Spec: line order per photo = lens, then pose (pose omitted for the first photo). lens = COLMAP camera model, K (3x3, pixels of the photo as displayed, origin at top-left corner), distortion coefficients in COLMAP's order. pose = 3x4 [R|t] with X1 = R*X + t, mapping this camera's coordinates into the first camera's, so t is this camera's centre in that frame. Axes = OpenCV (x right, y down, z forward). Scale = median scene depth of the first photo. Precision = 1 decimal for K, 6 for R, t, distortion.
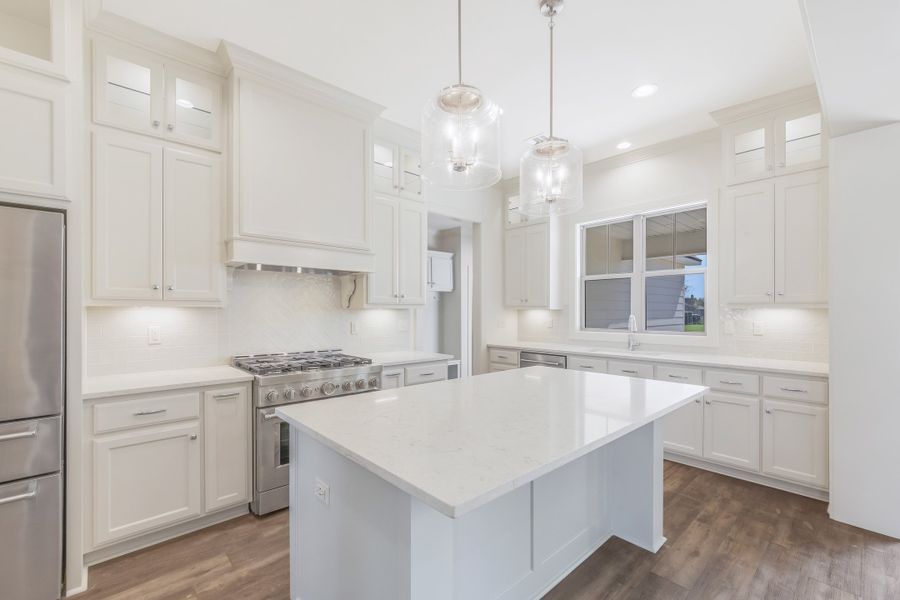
lens RADIAL K [[386.1, 0, 448.9], [0, 386.1, 313.4], [0, 0, 1]] dist [-0.002113, -0.000164]
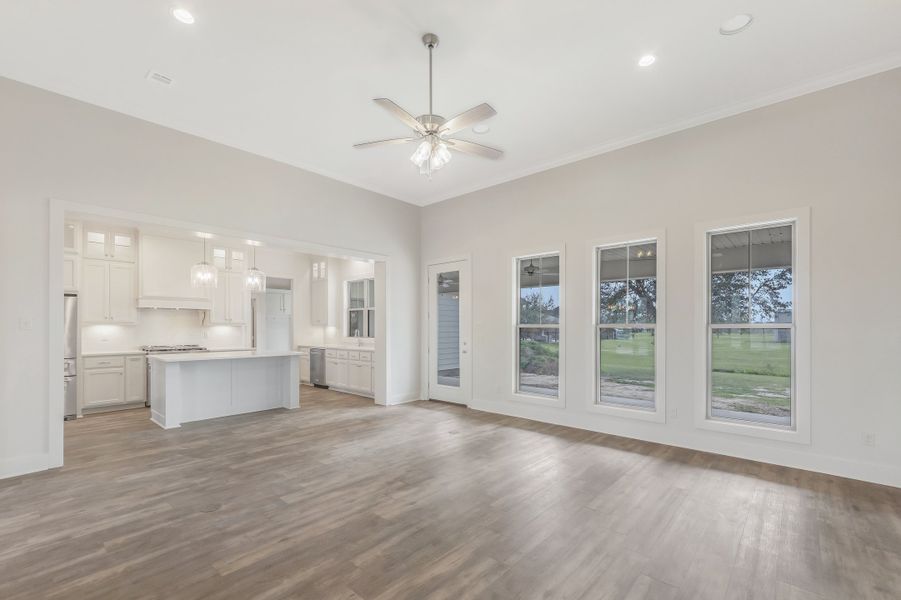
lens RADIAL K [[386.6, 0, 449.2], [0, 386.6, 326.3], [0, 0, 1]] dist [0.001154, -0.000089]
pose [[0.995253, 0.002666, 0.097283, 1.194101], [-0.001993, 0.999973, -0.007016, 0.004839], [-0.097300, 0.006789, 0.995232, -1.689230]]
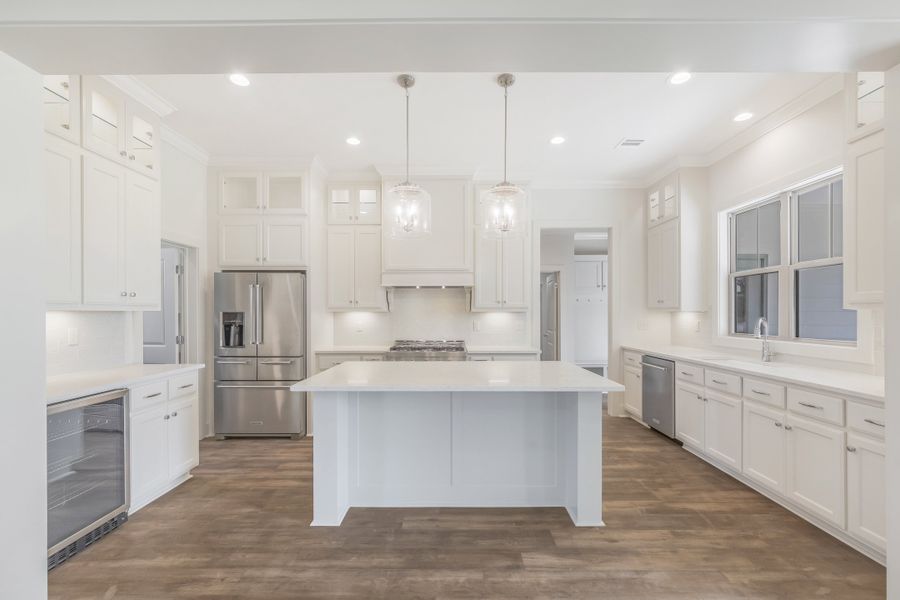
lens RADIAL K [[377.9, 0, 451.9], [0, 377.9, 316.7], [0, 0, 1]] dist [-0.000182, 0.000290]
pose [[0.735968, 0.005227, -0.676996, 0.837462], [-0.001972, 0.999982, 0.005578, -0.002718], [0.677014, -0.002770, 0.735965, -0.057375]]
